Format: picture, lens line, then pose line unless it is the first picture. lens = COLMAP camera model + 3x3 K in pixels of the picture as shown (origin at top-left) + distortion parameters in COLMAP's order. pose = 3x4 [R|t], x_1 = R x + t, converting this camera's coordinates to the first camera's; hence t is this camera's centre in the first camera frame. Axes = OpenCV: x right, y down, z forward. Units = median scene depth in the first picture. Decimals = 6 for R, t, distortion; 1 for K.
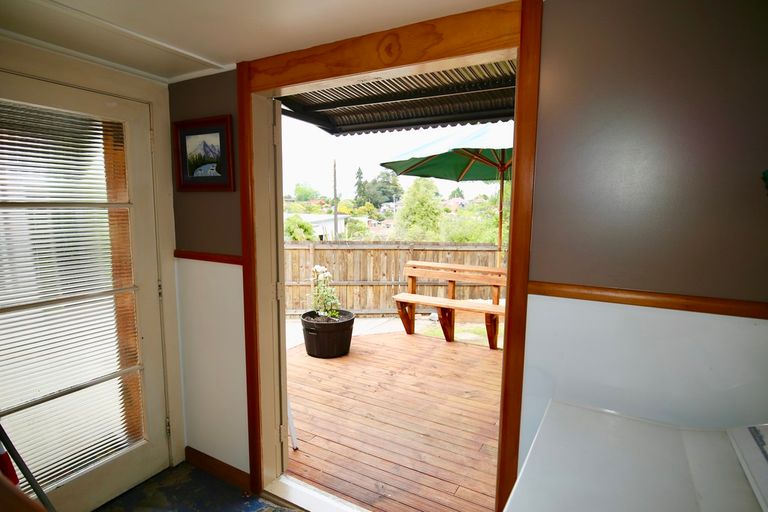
lens RADIAL K [[422.4, 0, 384.0], [0, 422.4, 257.9], [0, 0, 1]] dist [0.000464, 0.000010]
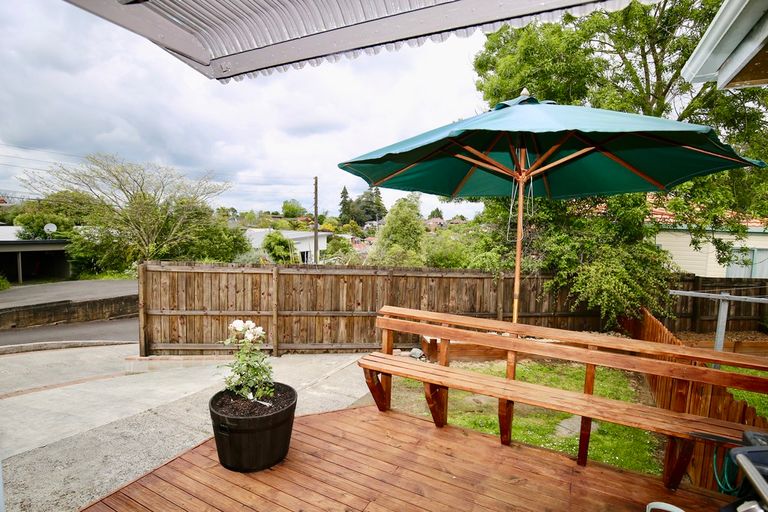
lens RADIAL K [[382.6, 0, 384.7], [0, 382.6, 253.7], [0, 0, 1]] dist [-0.019609, -0.000282]
pose [[0.998939, 0.018572, 0.042133, 0.010622], [-0.016680, 0.998856, -0.044824, -0.017473], [-0.042917, 0.044074, 0.998106, 0.119808]]
